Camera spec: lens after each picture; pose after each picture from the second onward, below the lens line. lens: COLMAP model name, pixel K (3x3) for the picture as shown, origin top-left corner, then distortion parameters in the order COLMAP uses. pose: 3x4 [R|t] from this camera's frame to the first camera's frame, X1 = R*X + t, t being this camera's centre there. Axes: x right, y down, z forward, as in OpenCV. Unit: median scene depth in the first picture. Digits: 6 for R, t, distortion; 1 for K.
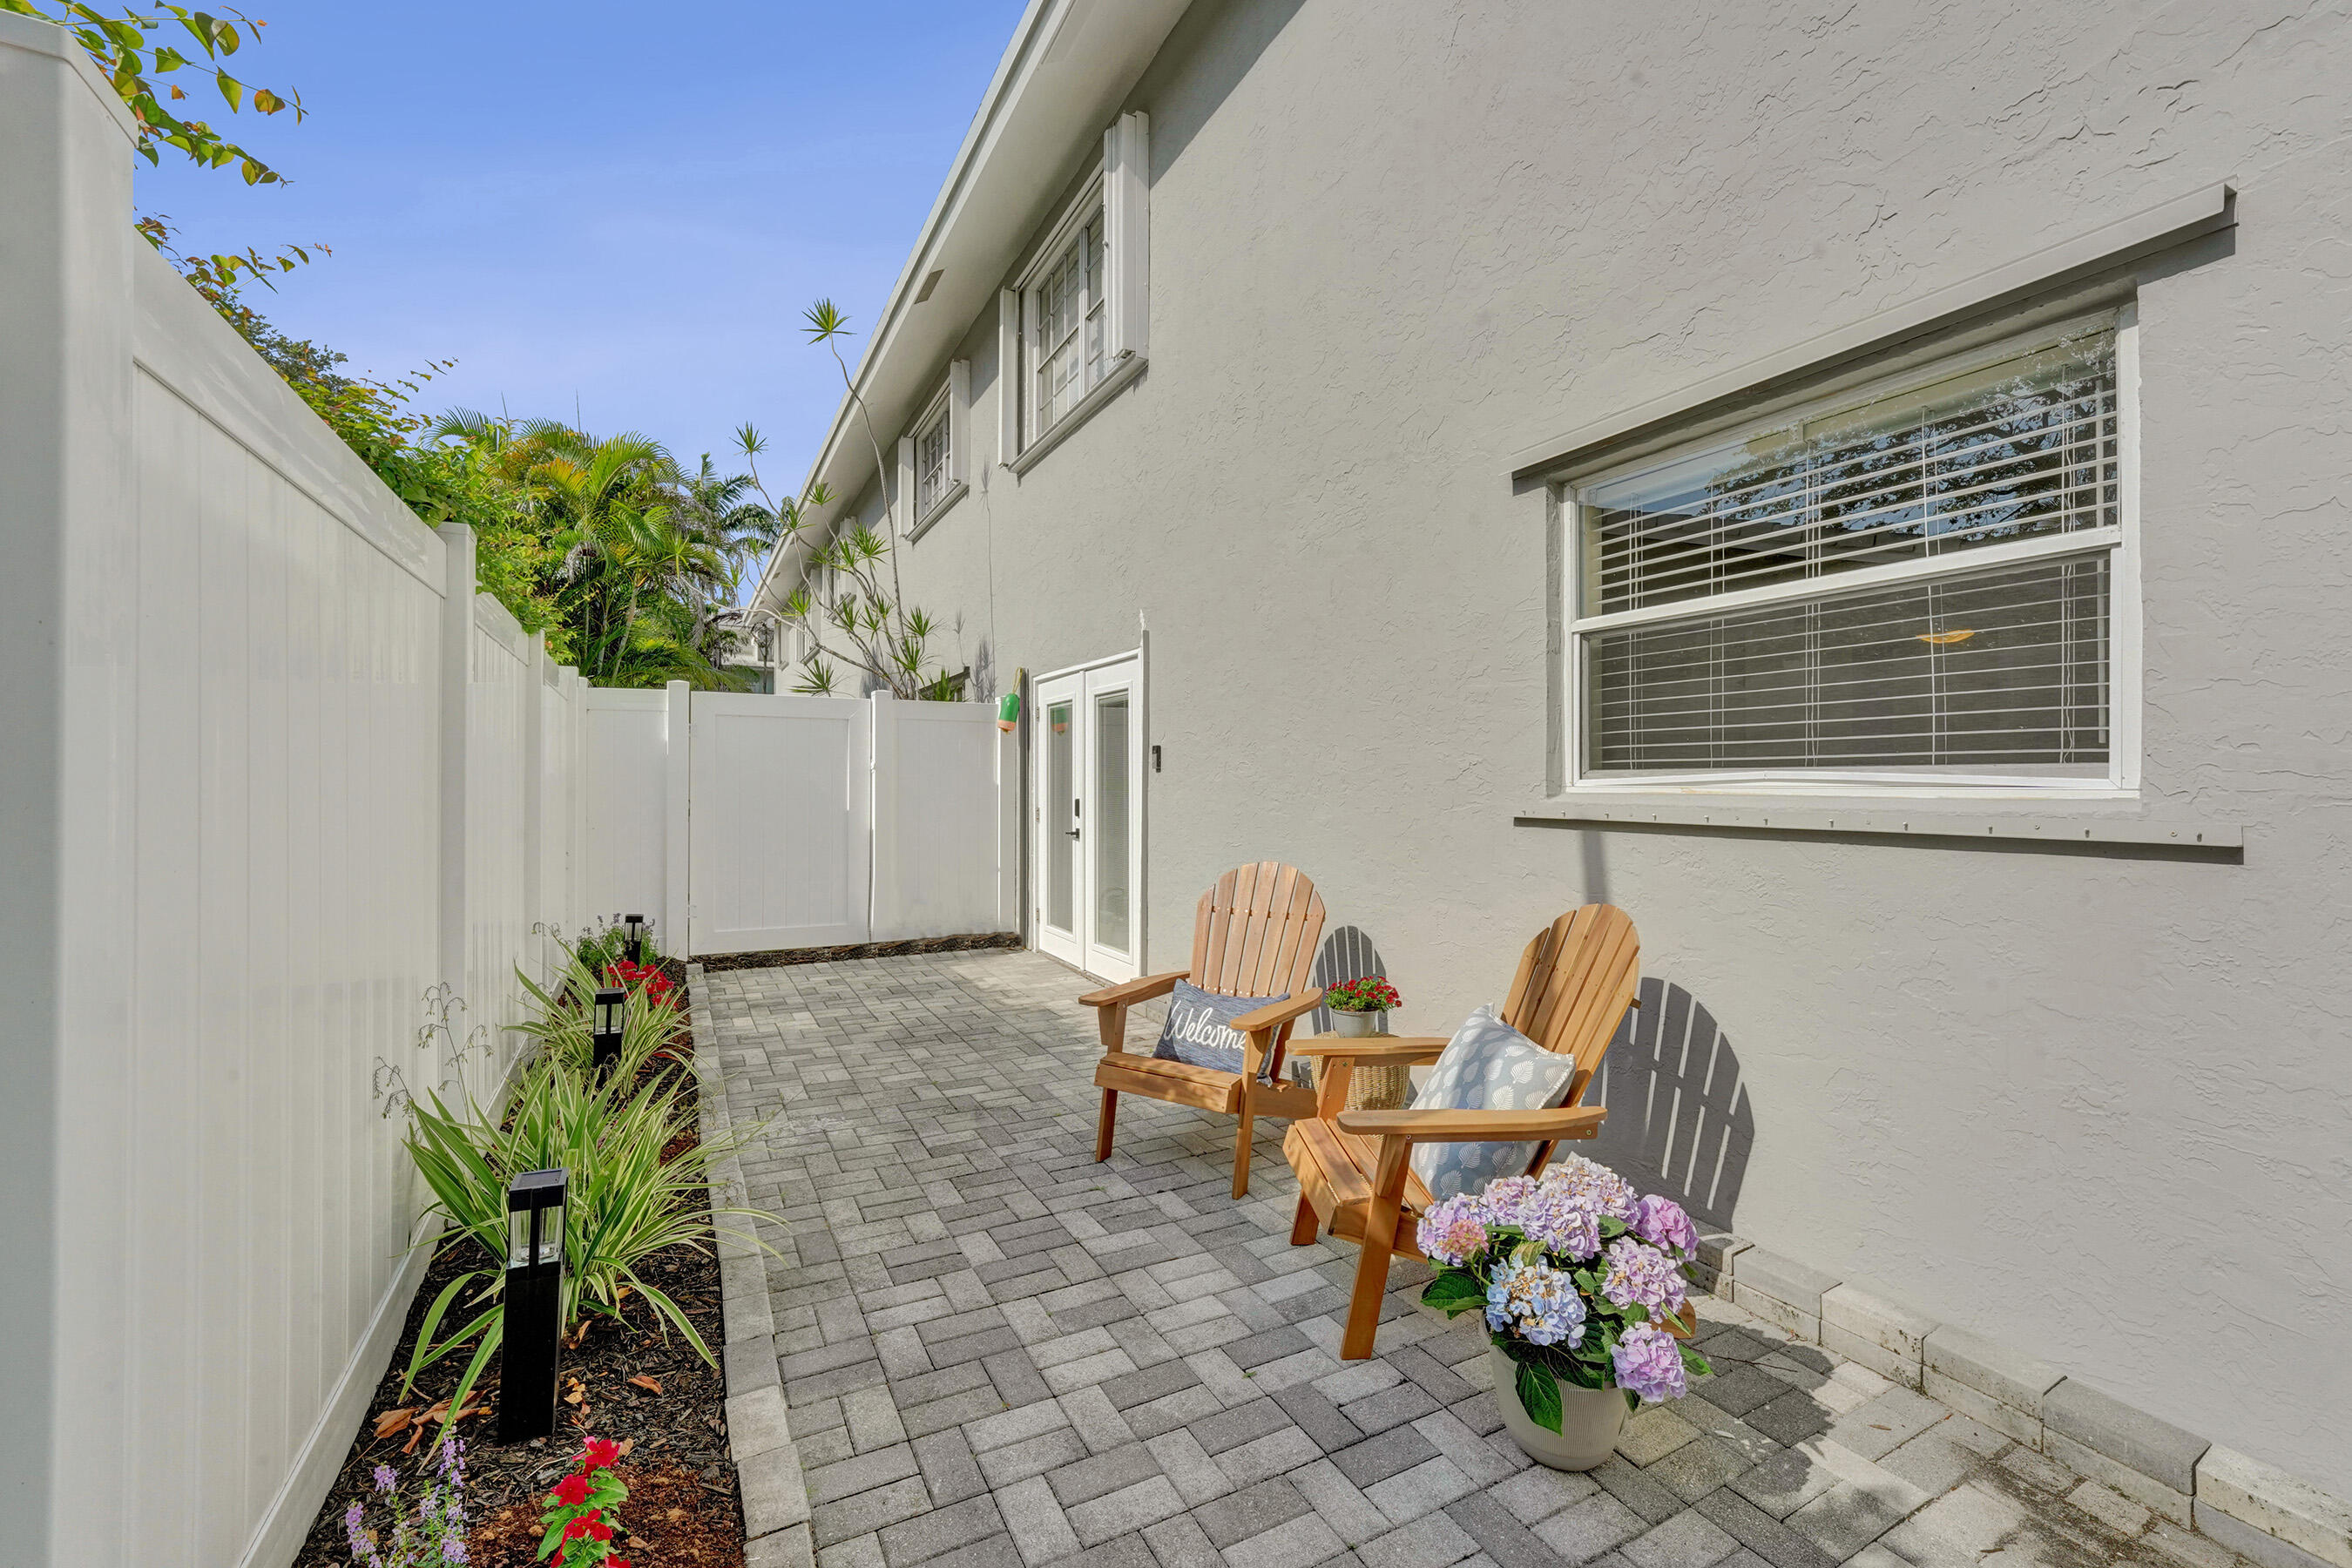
lens RADIAL K [[962.0, 0, 1165.0], [0, 962.0, 777.6], [0, 0, 1]] dist [-0.027961, 0.003054]
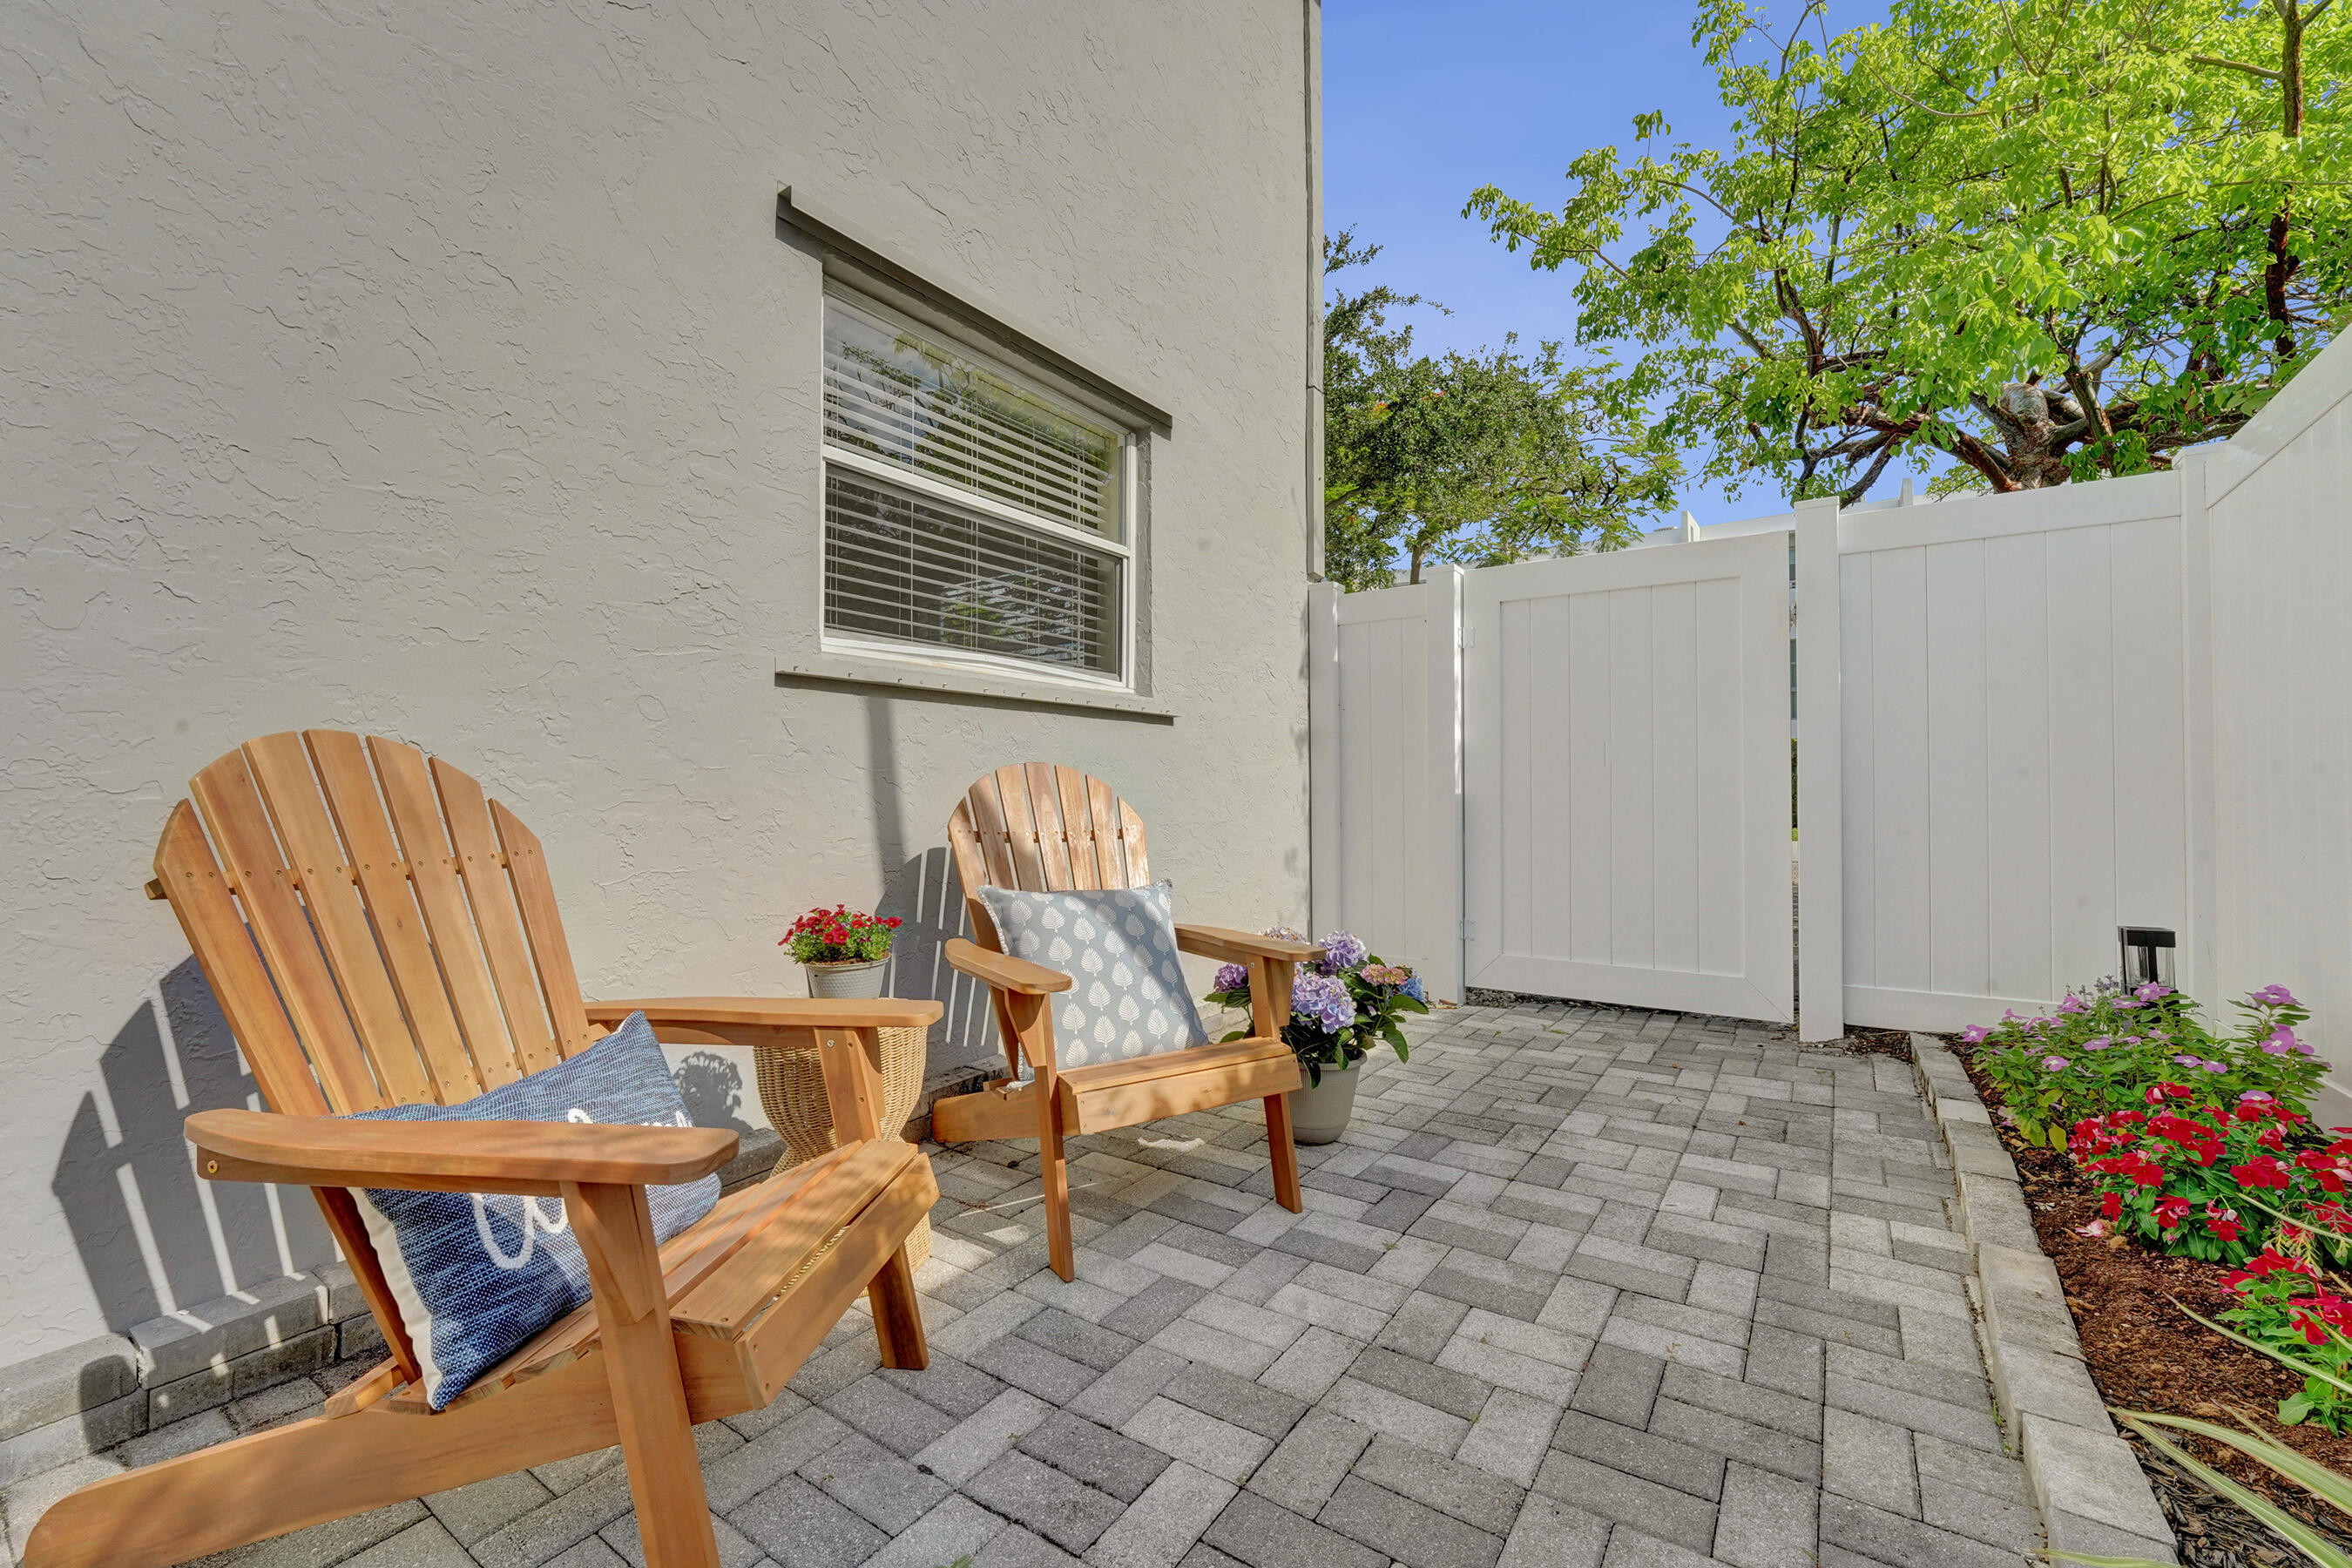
lens RADIAL K [[962.0, 0, 1160.8], [0, 962.0, 787.0], [0, 0, 1]] dist [-0.027961, 0.003054]
pose [[-0.455139, 0.014639, 0.890300, -0.553059], [0.009368, 0.999888, -0.011652, 0.185074], [-0.890371, 0.003037, -0.455225, 1.432673]]
